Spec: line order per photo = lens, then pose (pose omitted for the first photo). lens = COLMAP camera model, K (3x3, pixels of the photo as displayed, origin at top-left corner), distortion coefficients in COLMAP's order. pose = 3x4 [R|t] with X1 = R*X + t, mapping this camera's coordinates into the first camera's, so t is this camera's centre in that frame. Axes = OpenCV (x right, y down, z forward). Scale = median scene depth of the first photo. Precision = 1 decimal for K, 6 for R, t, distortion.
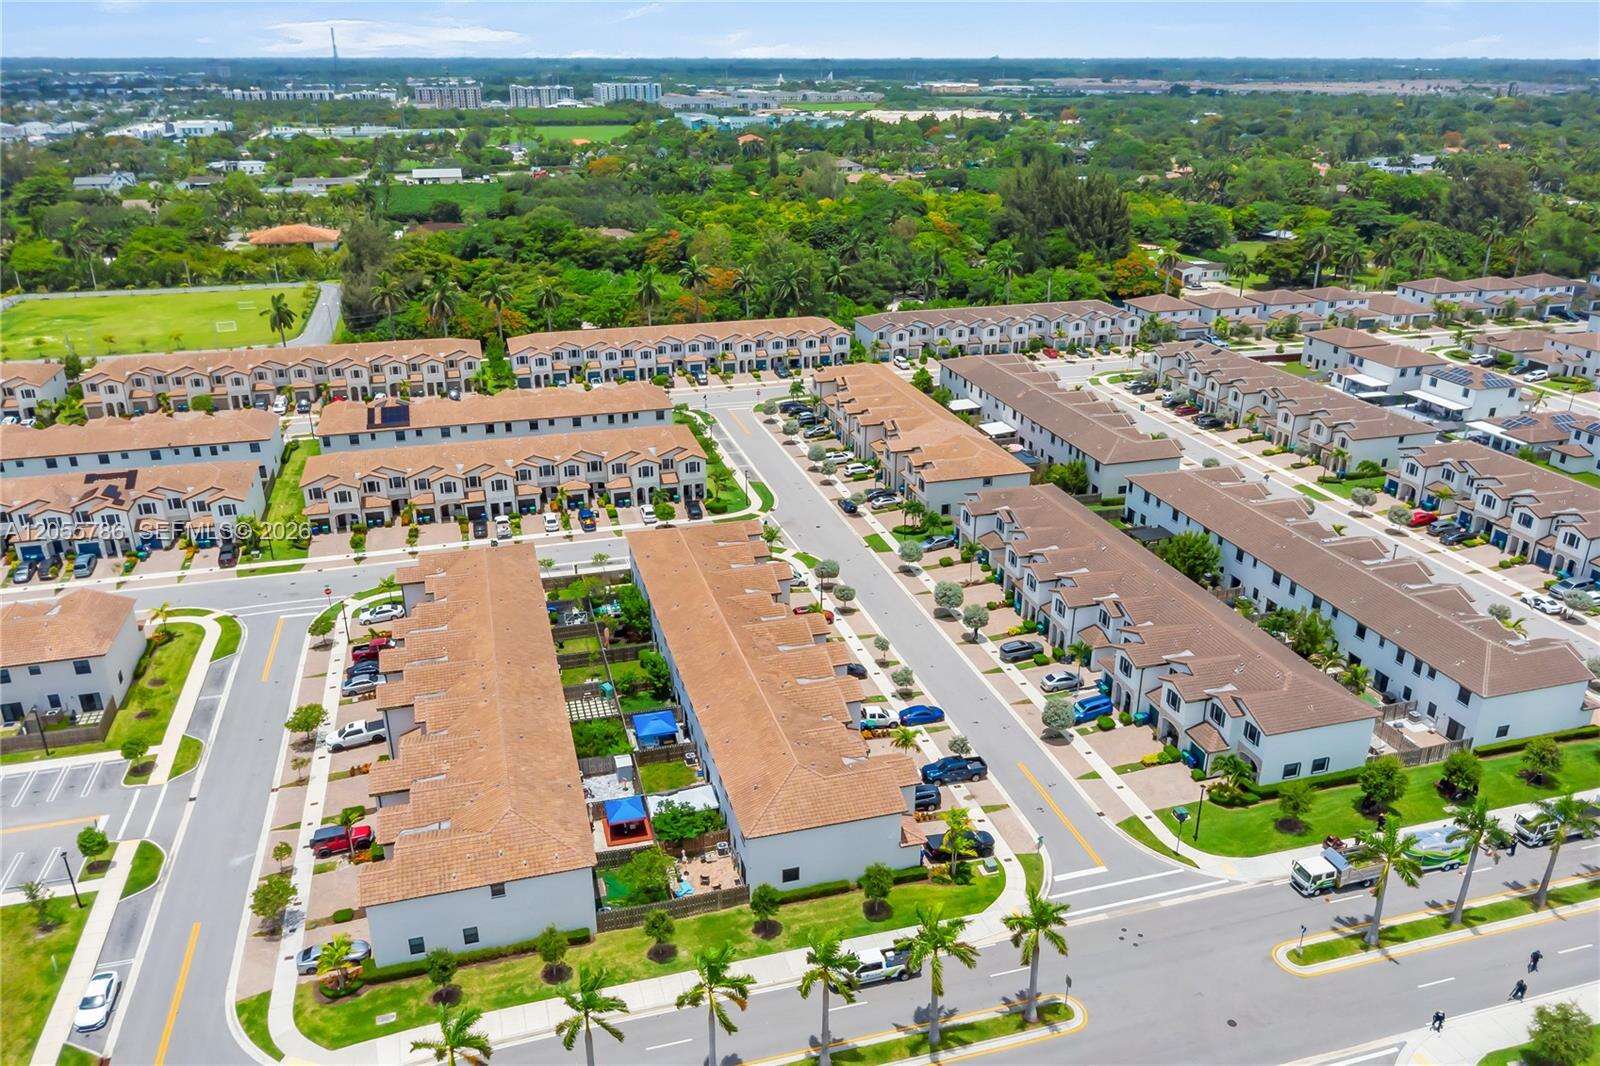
lens RADIAL K [[1167.1, 0, 800.0], [0, 1167.1, 533.0], [0, 0, 1]] dist [0.008421, -0.003971]
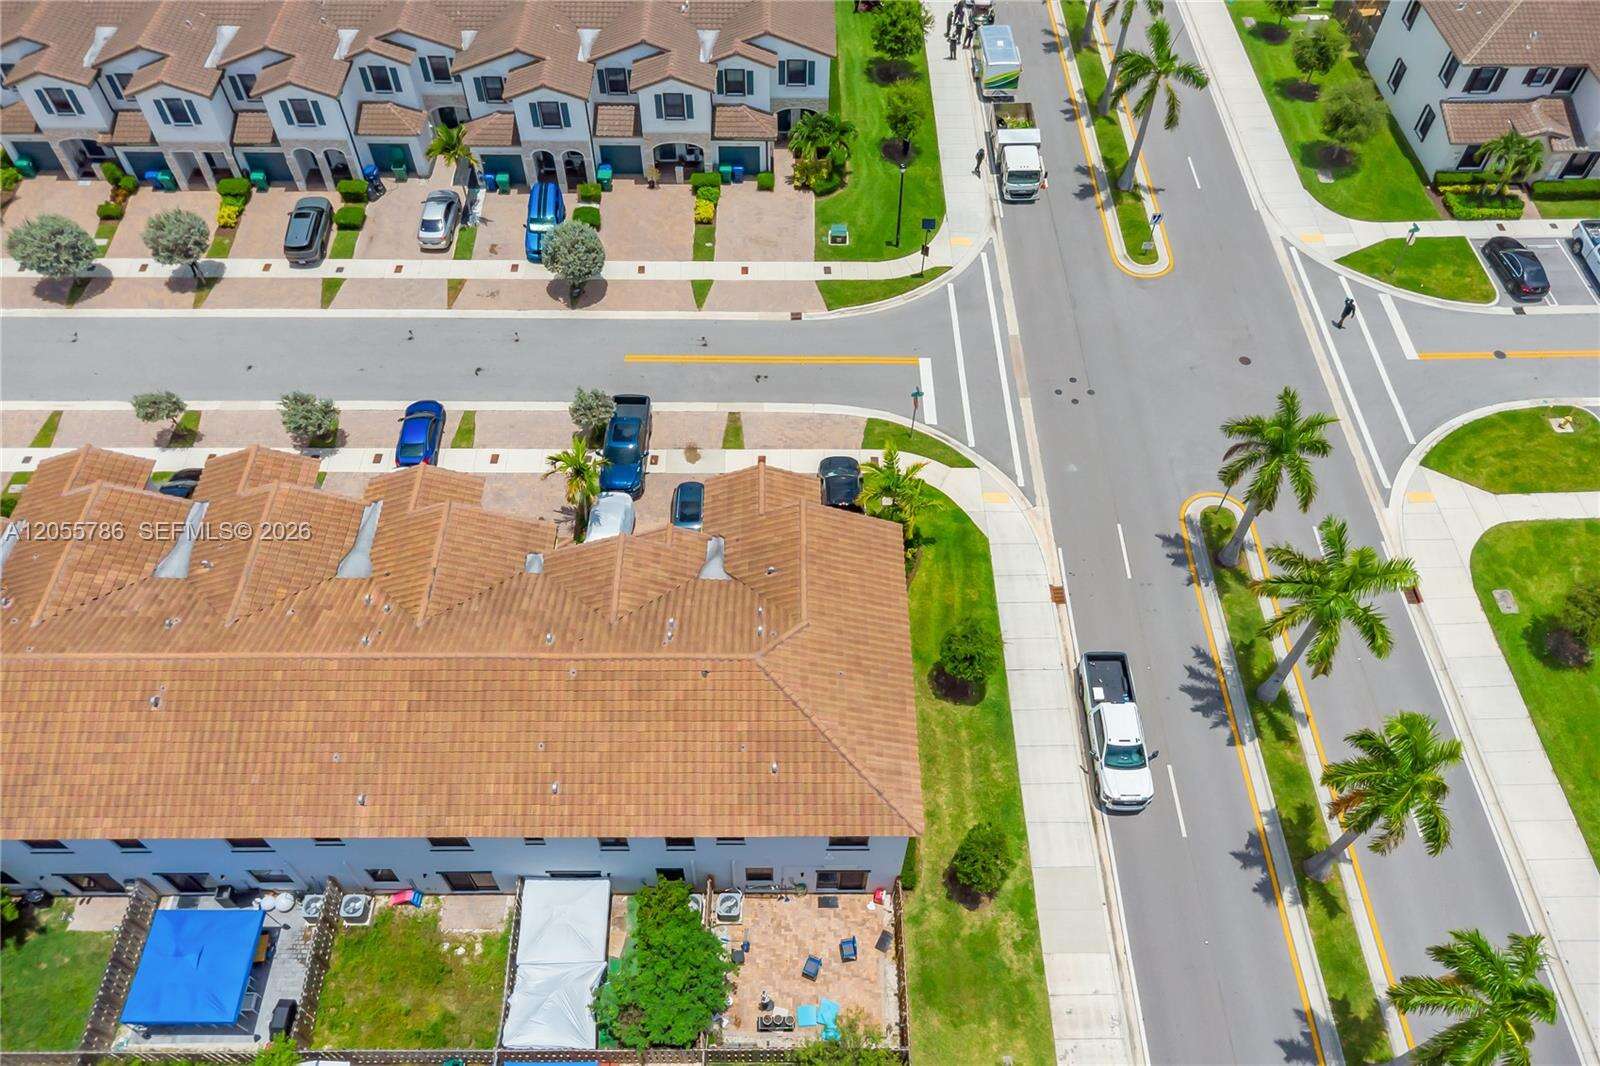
lens RADIAL K [[1167.1, 0, 800.0], [0, 1167.1, 533.0], [0, 0, 1]] dist [0.008421, -0.003971]
pose [[0.269540, -0.768805, 0.579903, -0.132156], [0.355823, 0.639086, 0.681879, -0.075647], [-0.894840, 0.022549, 0.445817, 0.487779]]
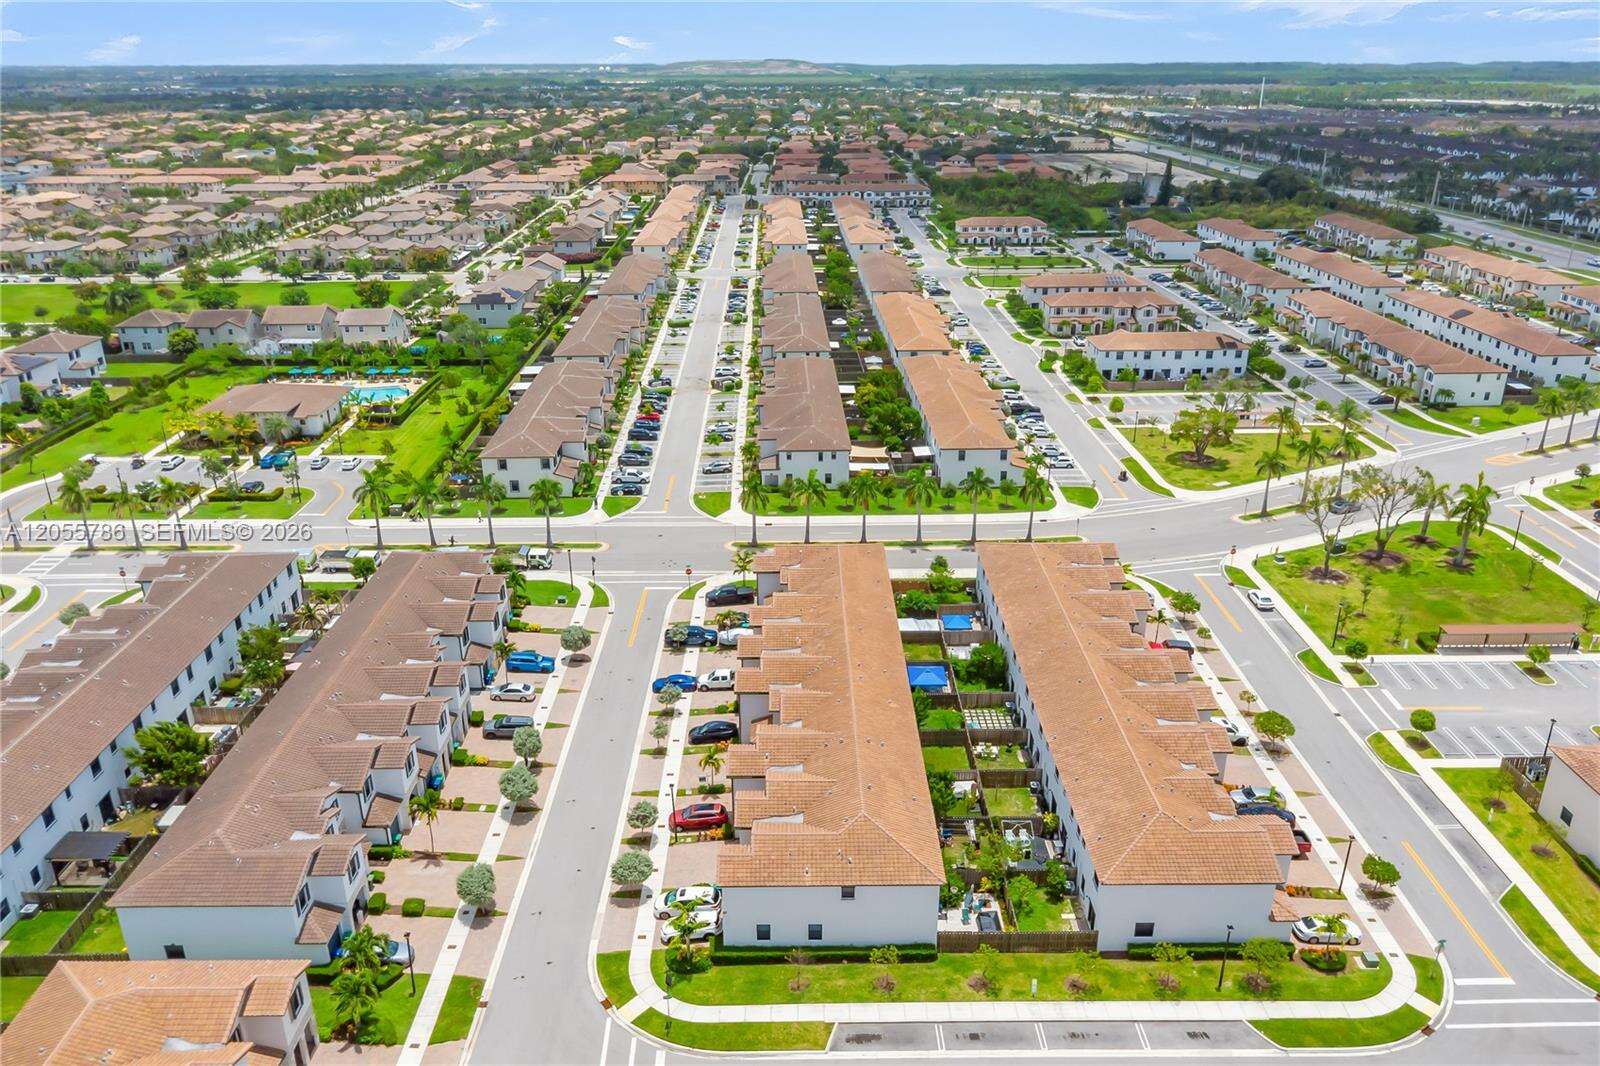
lens RADIAL K [[1167.1, 0, 800.0], [0, 1167.1, 533.0], [0, 0, 1]] dist [0.008421, -0.003971]
pose [[-0.962834, -0.099560, 0.251075, -0.196303], [0.105162, 0.718042, 0.688009, -0.504133], [-0.248780, 0.688842, -0.680885, 1.226349]]
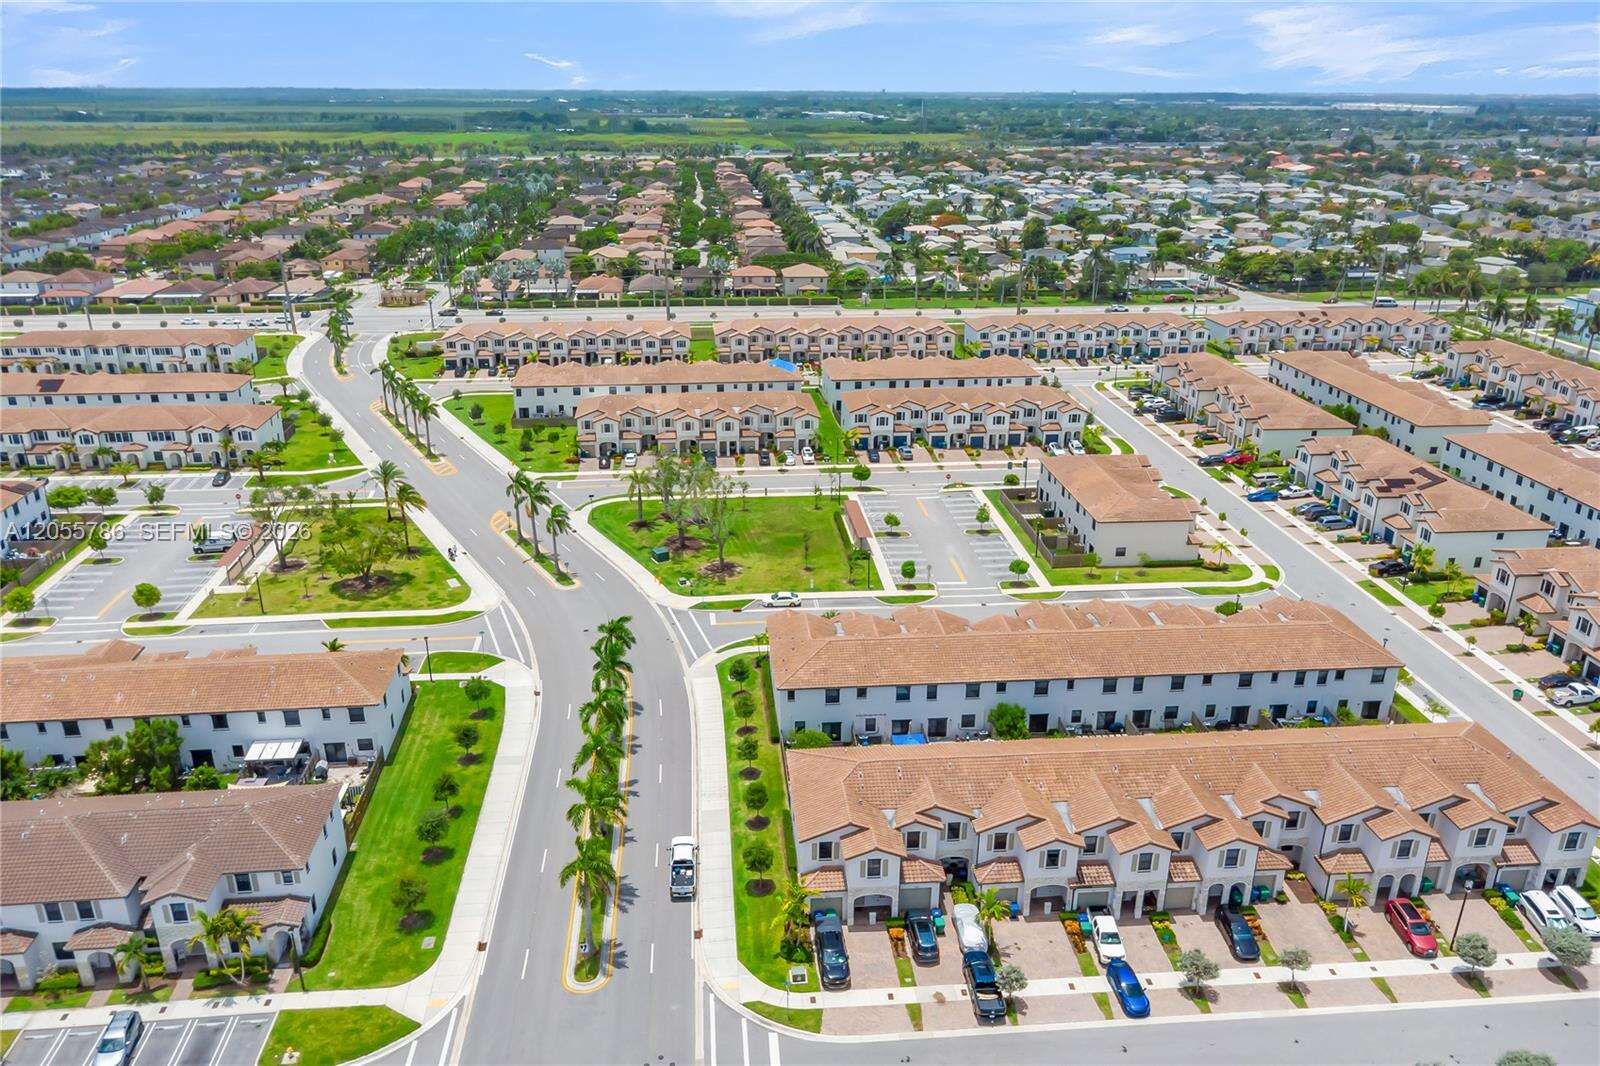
lens RADIAL K [[1167.1, 0, 800.0], [0, 1167.1, 533.0], [0, 0, 1]] dist [0.008421, -0.003971]
pose [[-0.190458, 0.349329, -0.917439, 0.540316], [-0.376669, 0.837013, 0.396901, -0.220336], [0.906557, 0.421164, -0.027835, 0.553033]]
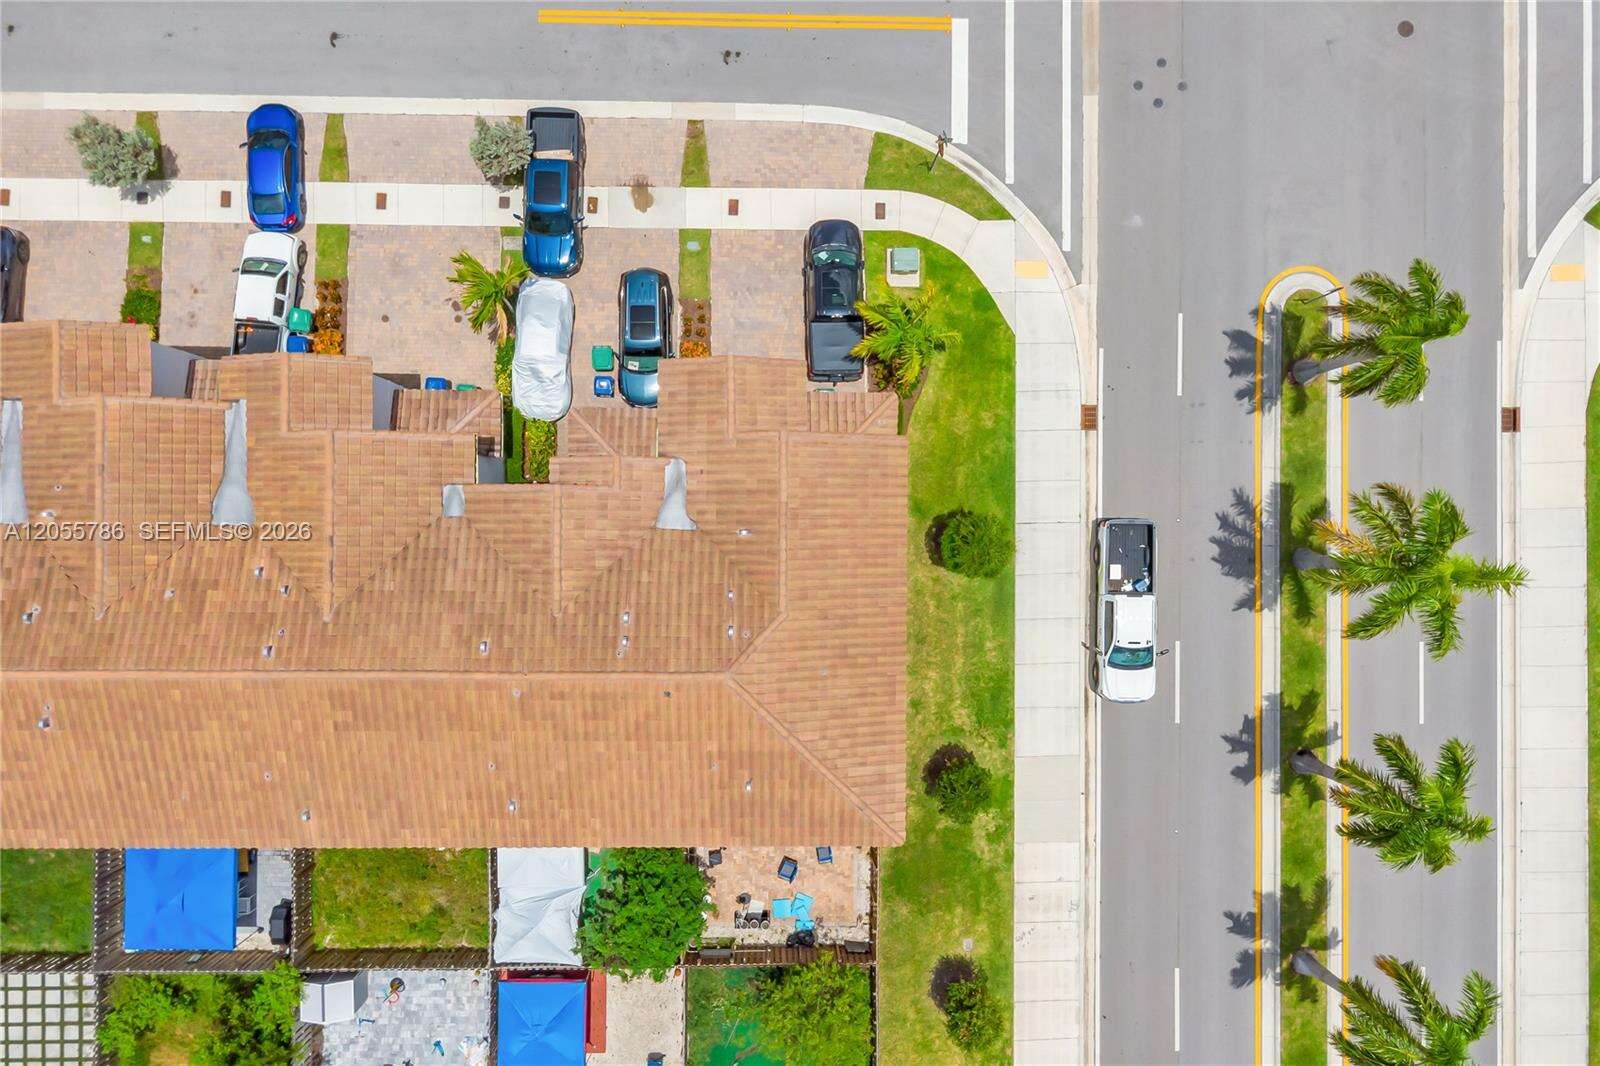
lens RADIAL K [[1167.1, 0, 800.0], [0, 1167.1, 533.0], [0, 0, 1]] dist [0.008421, -0.003971]
pose [[0.279782, -0.960030, 0.007970, 0.027946], [0.342436, 0.107545, 0.933366, -0.092877], [-0.896916, -0.258410, 0.358839, 0.527801]]
